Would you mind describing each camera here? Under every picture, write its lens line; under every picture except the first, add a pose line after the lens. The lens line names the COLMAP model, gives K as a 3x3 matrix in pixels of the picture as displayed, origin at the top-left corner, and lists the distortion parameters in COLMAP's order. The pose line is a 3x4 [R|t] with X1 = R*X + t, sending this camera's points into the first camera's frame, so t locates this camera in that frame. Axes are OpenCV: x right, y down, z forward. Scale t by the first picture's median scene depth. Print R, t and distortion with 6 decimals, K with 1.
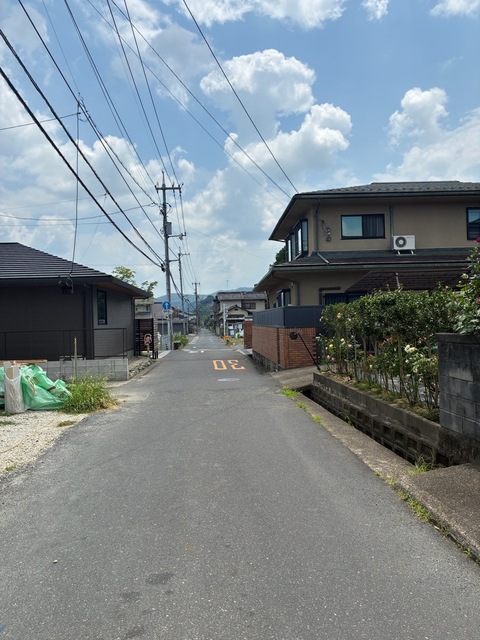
lens RADIAL K [[482.3, 0, 240.0], [0, 482.3, 320.0], [0, 0, 1]] dist [0.001671, -0.000252]
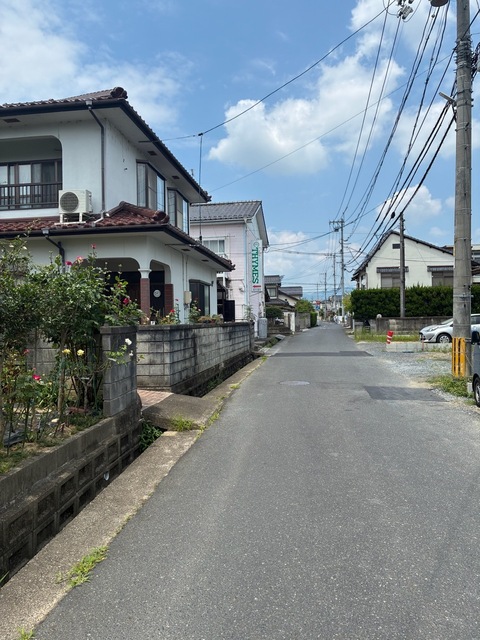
lens RADIAL K [[482.3, 0, 240.0], [0, 482.3, 320.0], [0, 0, 1]] dist [0.001671, -0.000252]
pose [[-0.981670, 0.044238, 0.185385, -0.051043], [0.042453, 0.999006, -0.013592, 0.039106], [-0.185802, -0.005472, -0.982572, 1.943293]]
